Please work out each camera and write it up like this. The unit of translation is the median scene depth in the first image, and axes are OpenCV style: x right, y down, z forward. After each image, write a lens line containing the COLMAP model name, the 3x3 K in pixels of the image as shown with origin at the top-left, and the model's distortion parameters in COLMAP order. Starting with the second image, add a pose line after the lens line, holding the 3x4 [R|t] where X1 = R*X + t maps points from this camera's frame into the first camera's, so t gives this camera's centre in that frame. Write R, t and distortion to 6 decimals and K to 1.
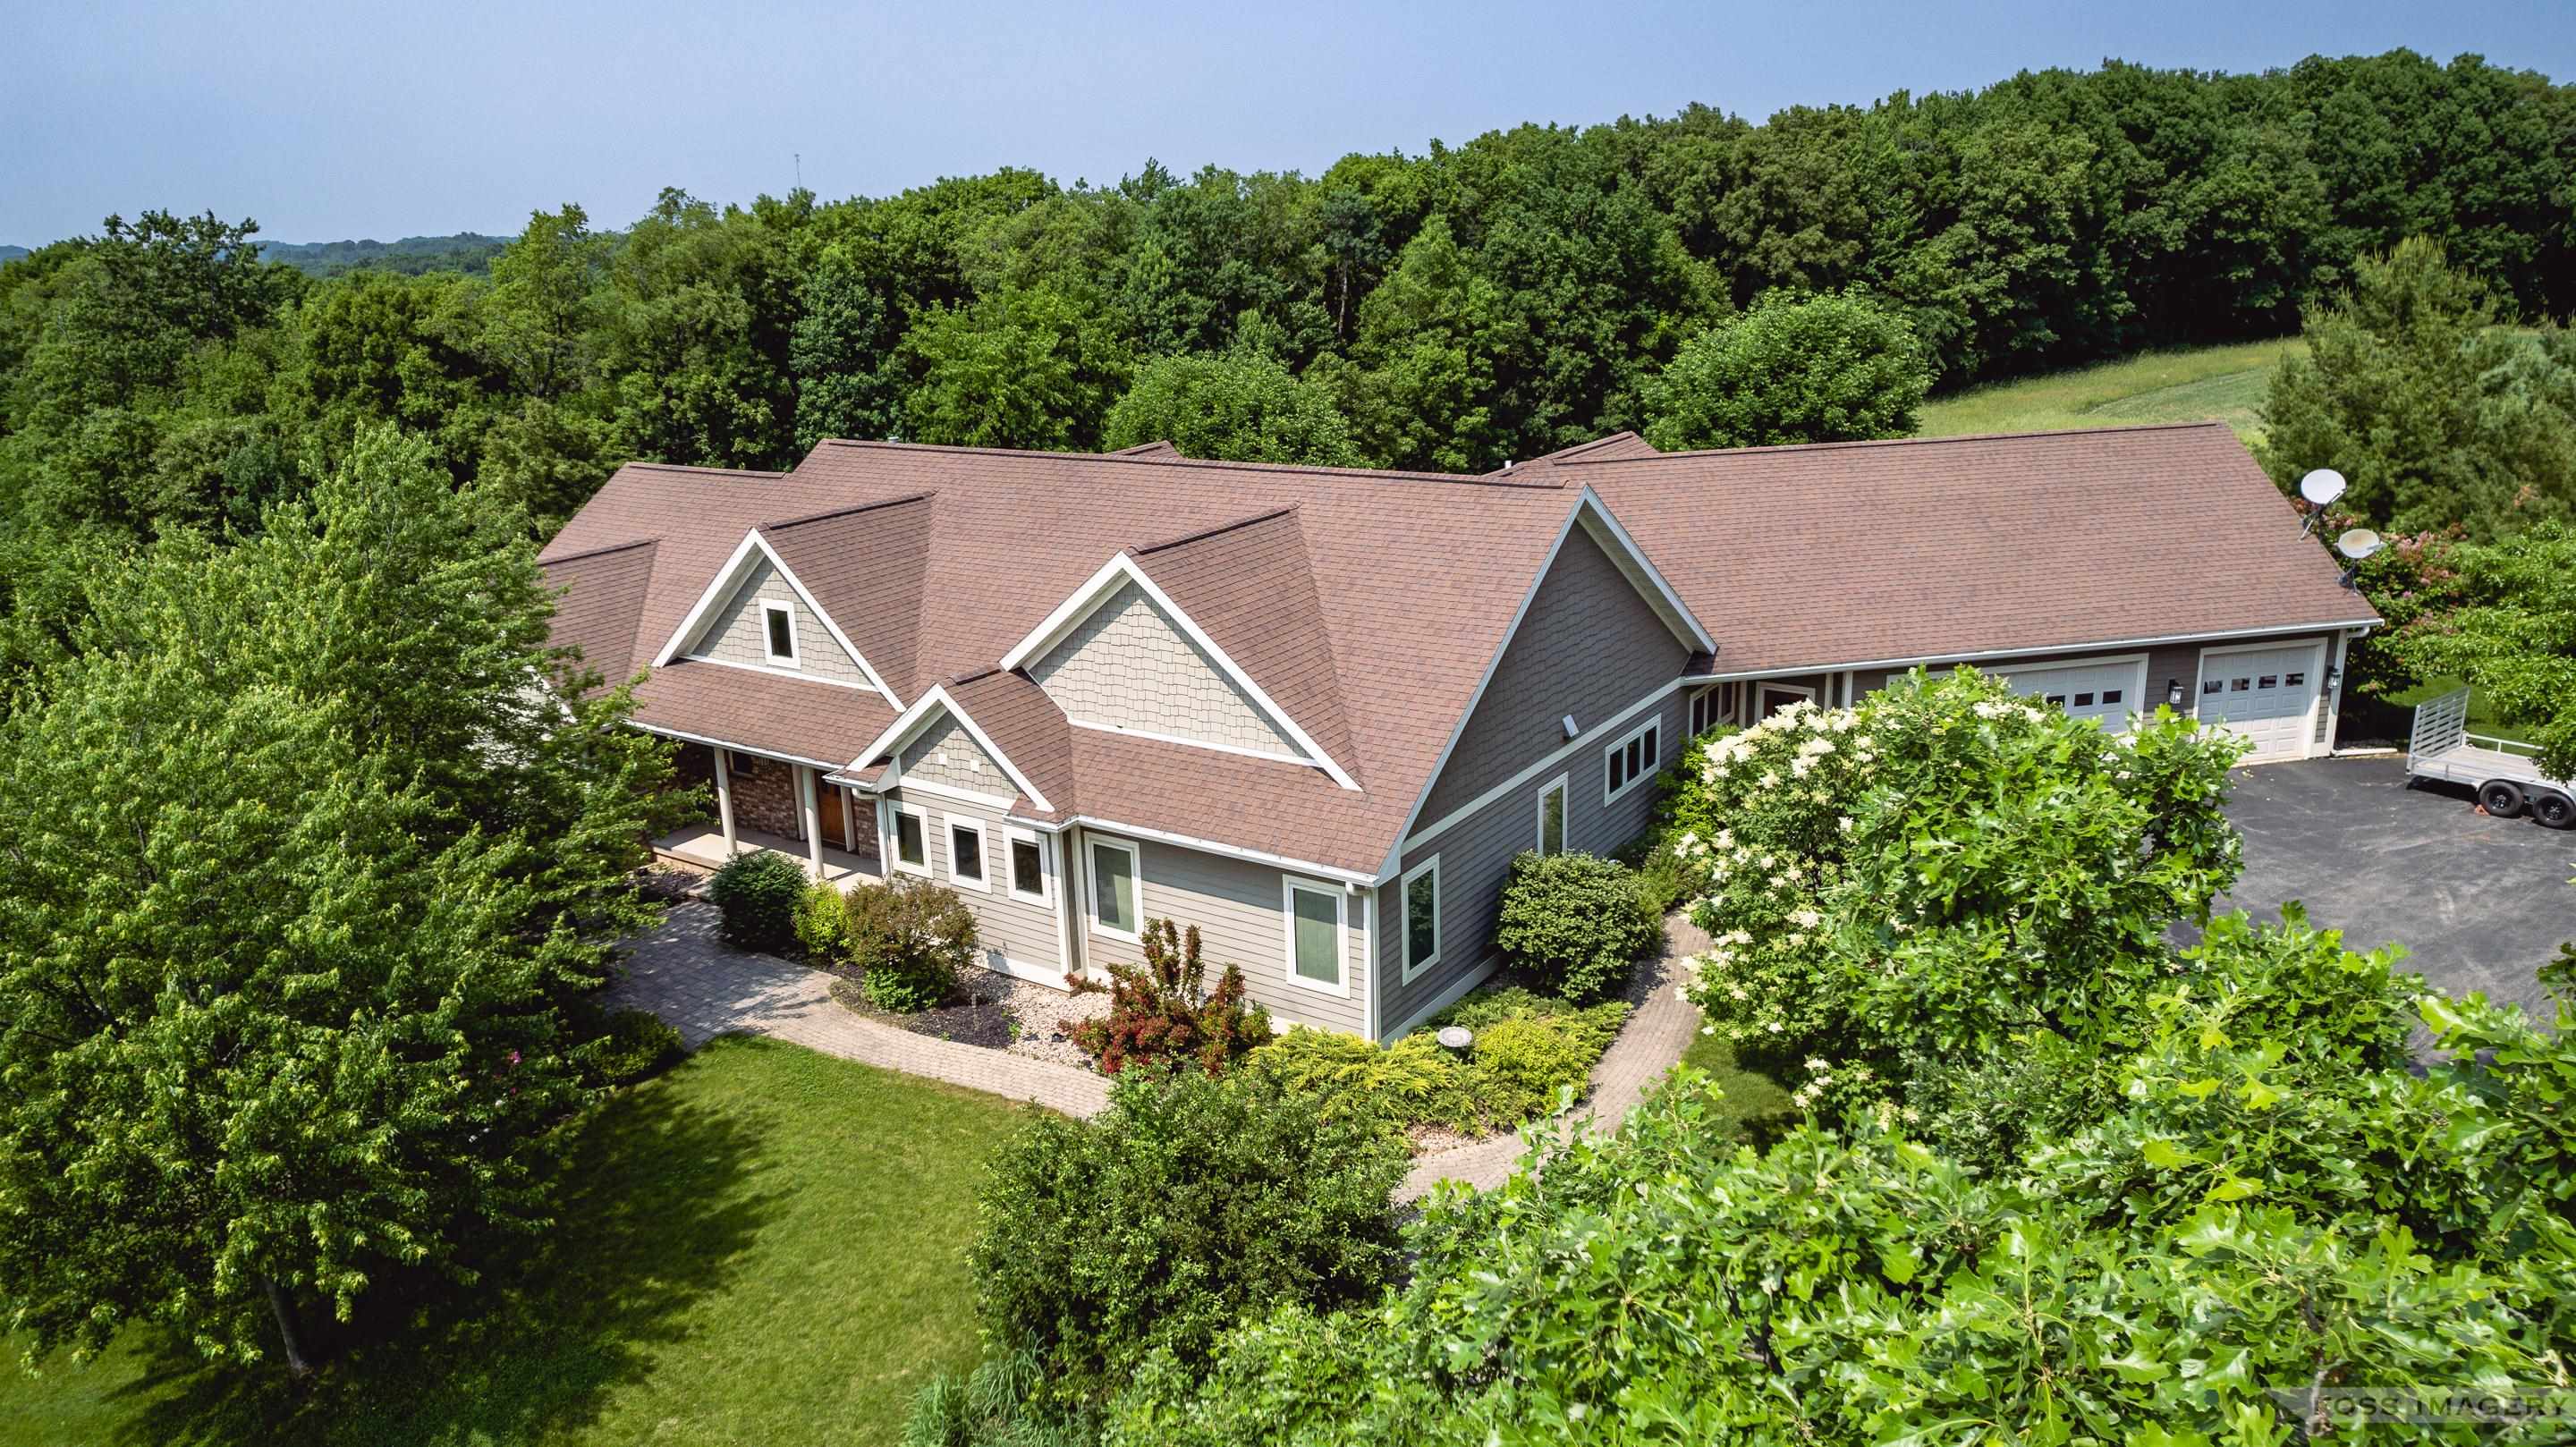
lens RADIAL K [[1745.8, 0, 1288.0], [0, 1745.8, 723.5], [0, 0, 1]] dist [-0.065448, 0.079589]
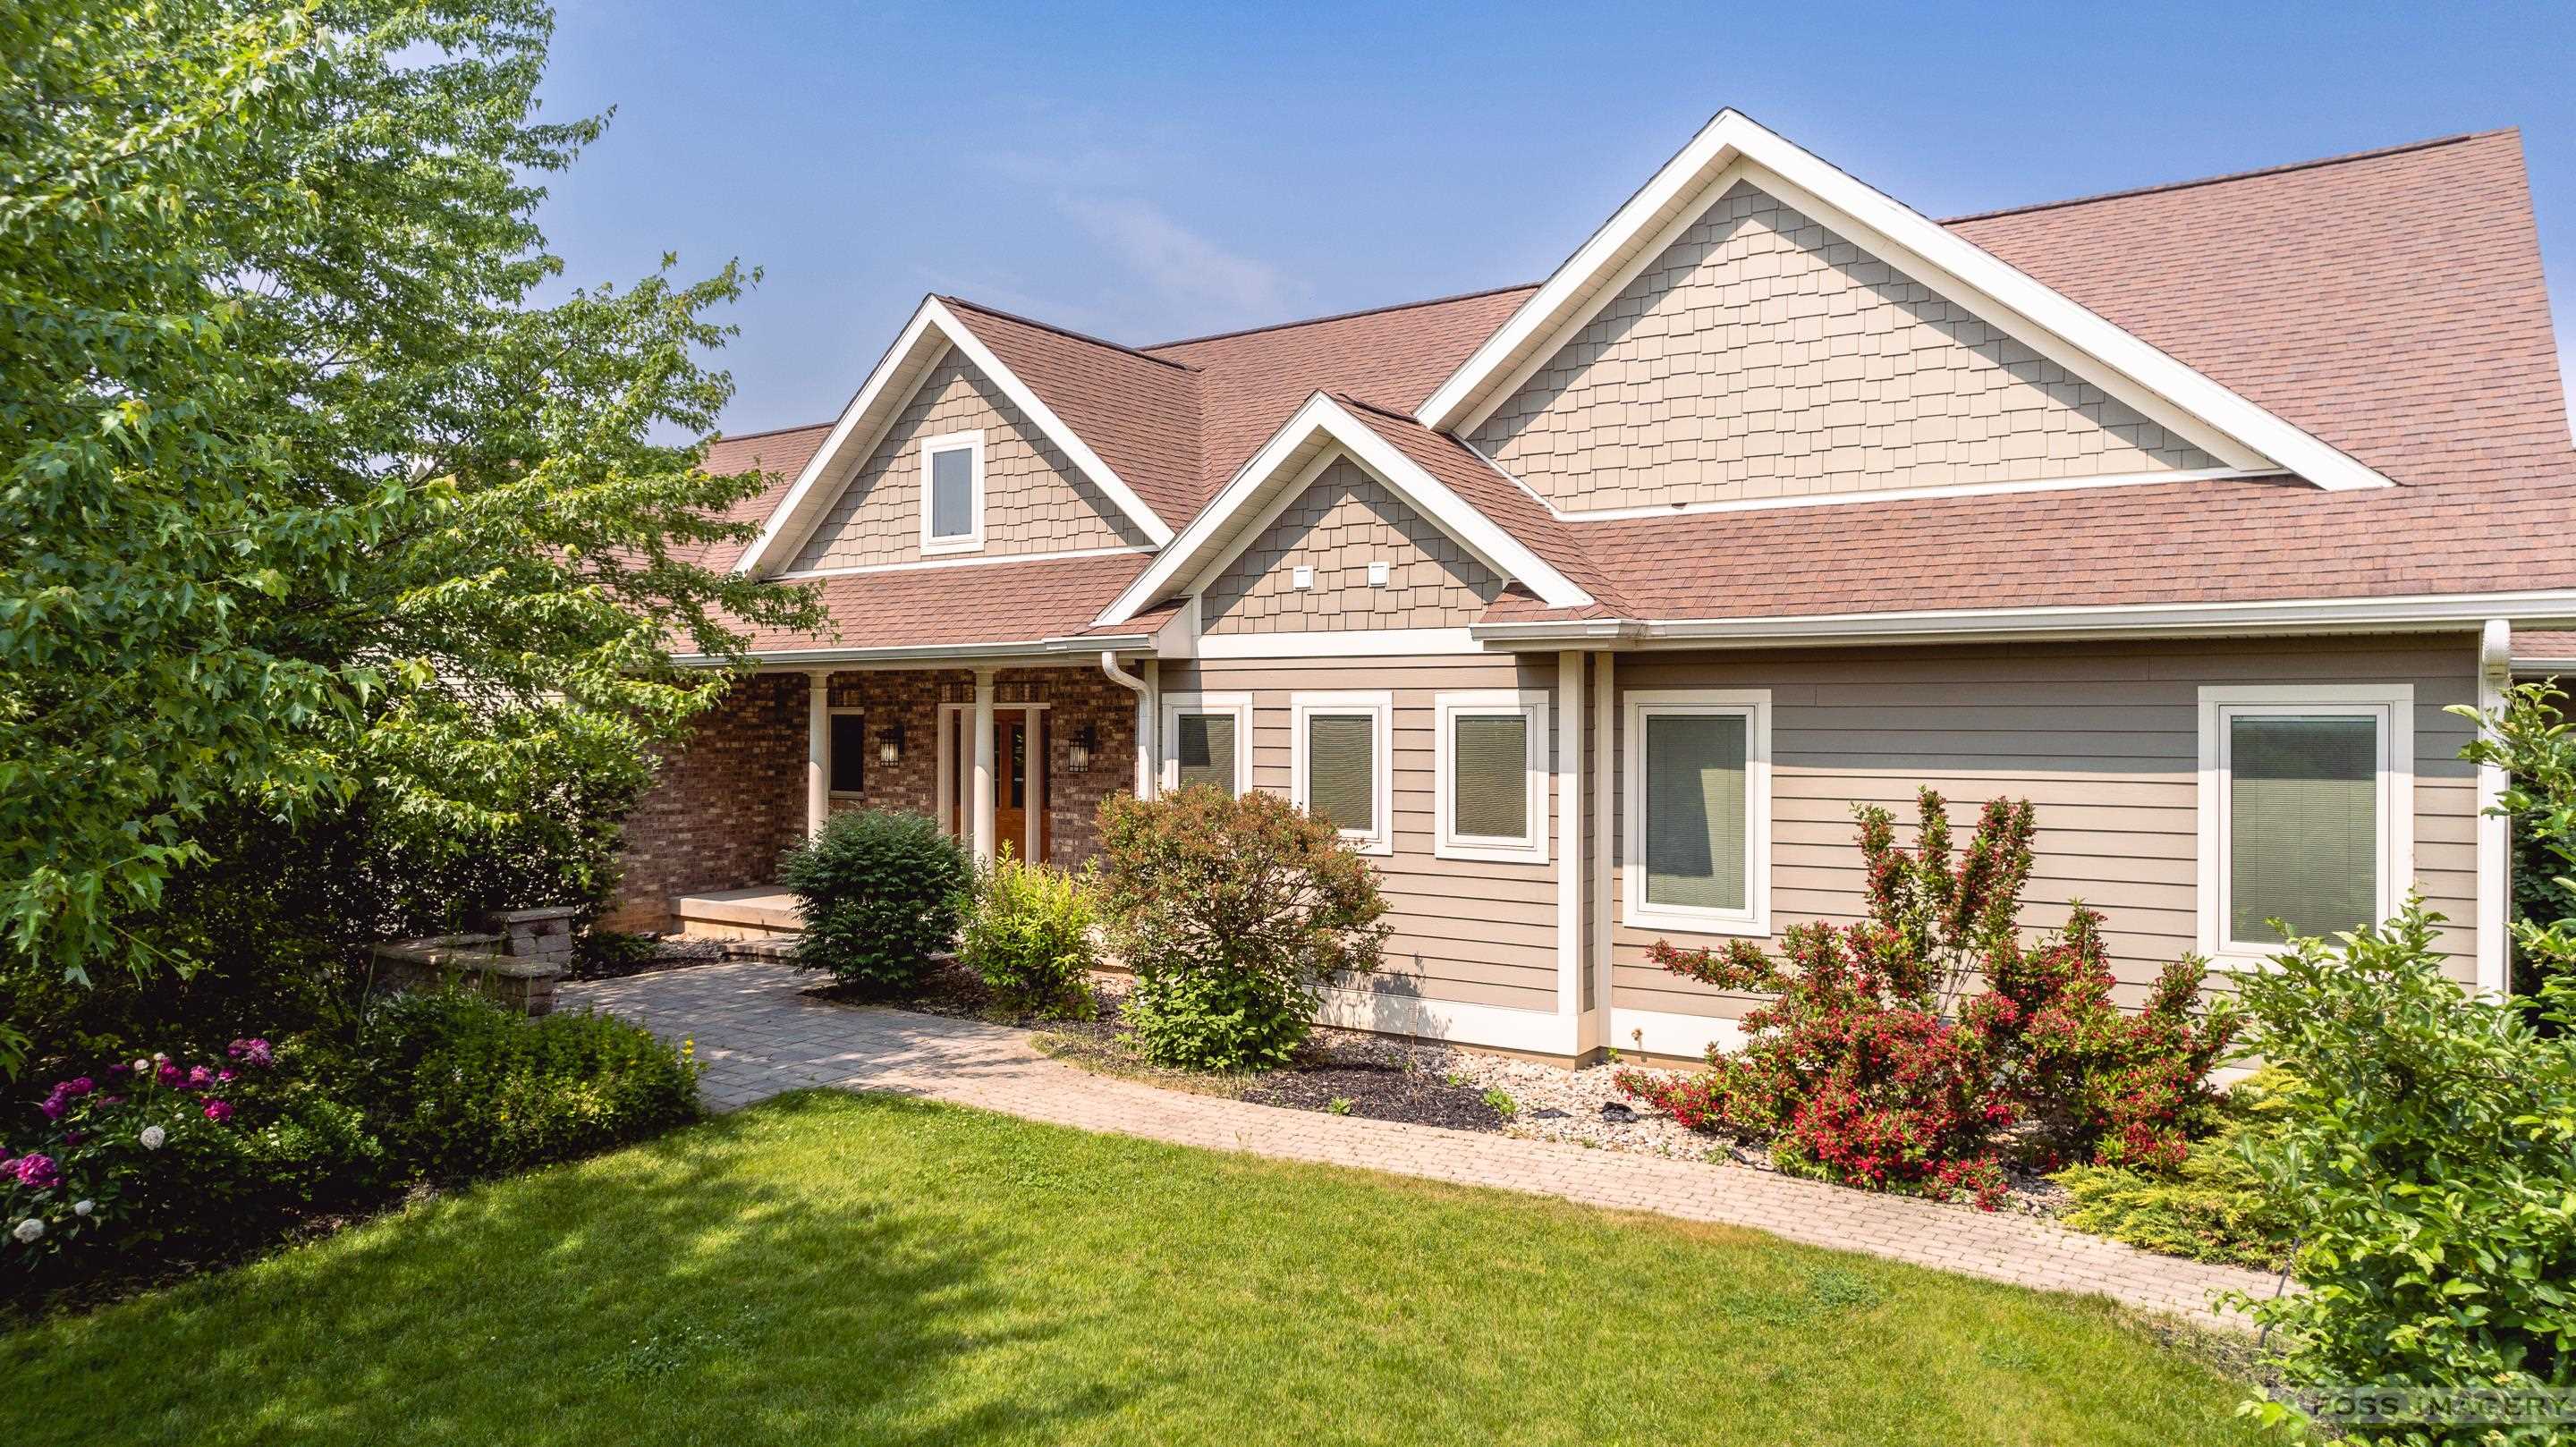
lens RADIAL K [[1629.5, 0, 1288.0], [0, 1629.5, 723.5], [0, 0, 1]] dist [-0.039658, 0.001248]
pose [[0.999389, 0.034773, -0.003450, -0.200110], [-0.034314, 0.957925, -0.284959, 0.192882], [-0.006604, 0.284903, 0.958534, 0.571702]]
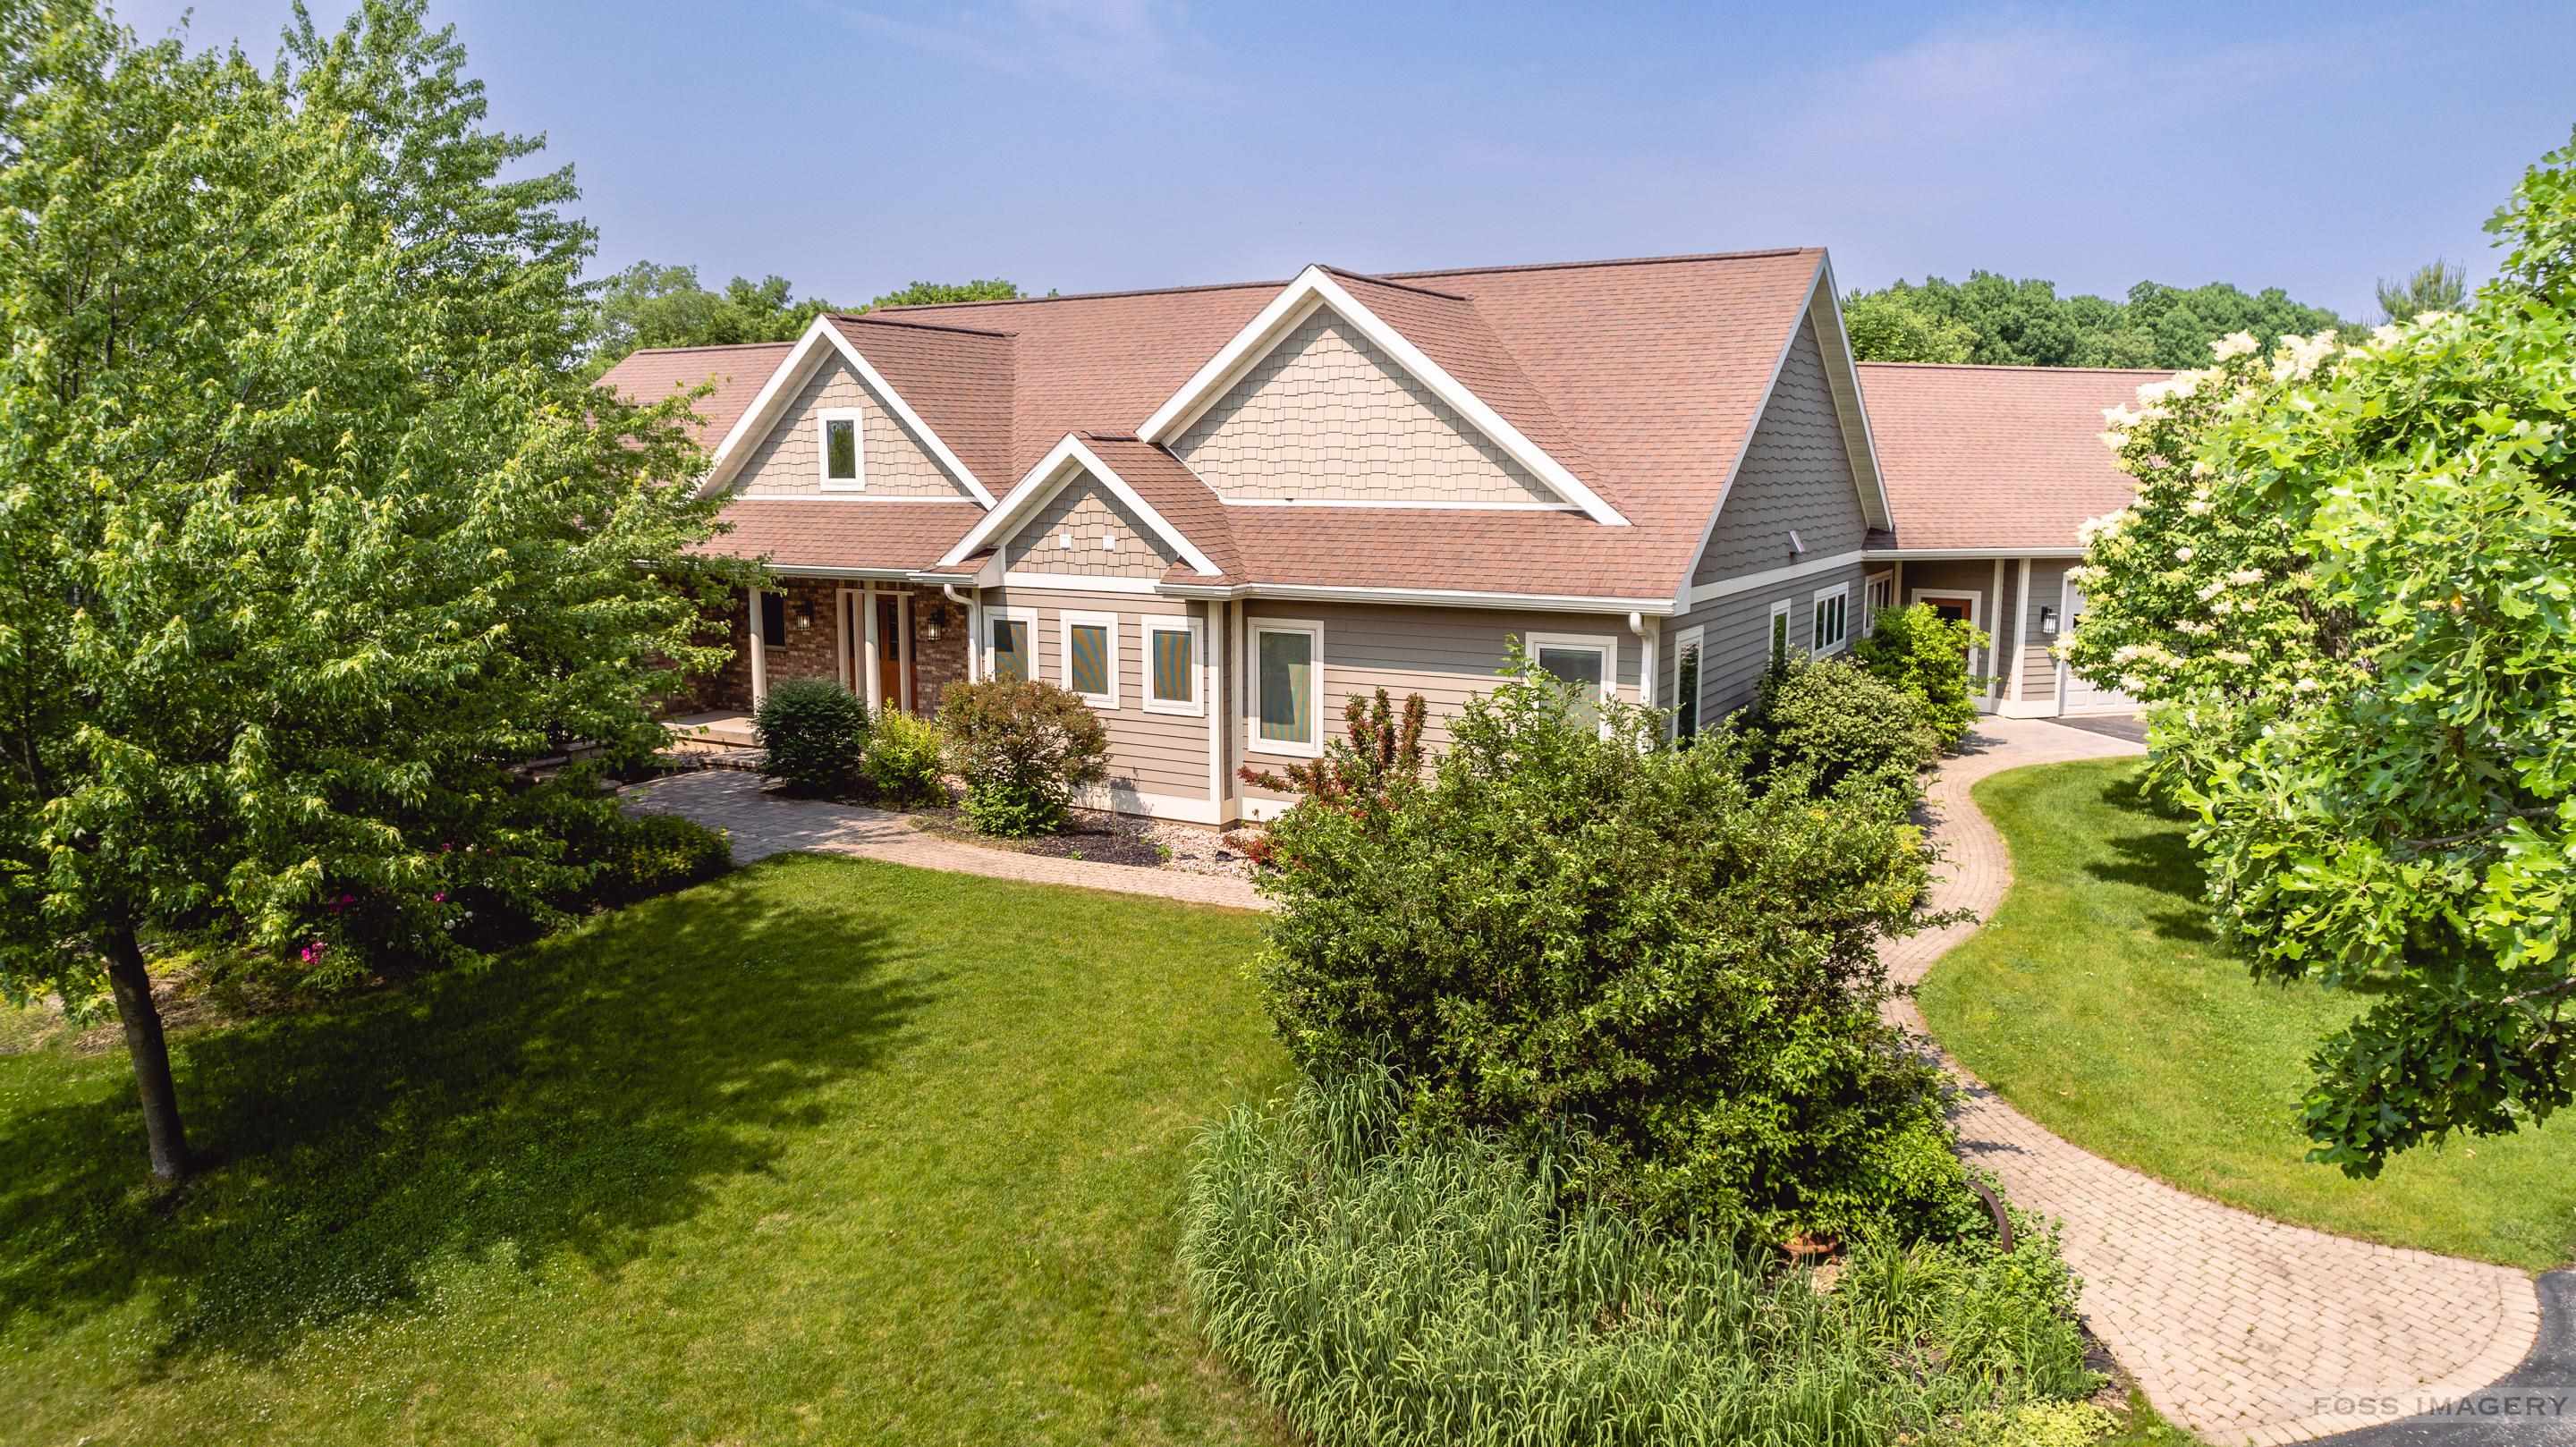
lens RADIAL K [[1629.5, 0, 1288.0], [0, 1629.5, 723.5], [0, 0, 1]] dist [-0.039658, 0.001248]
pose [[0.996922, 0.021177, 0.075486, -0.150594], [-0.010748, 0.990654, -0.135973, 0.208128], [-0.077660, 0.134744, 0.987833, 0.253645]]
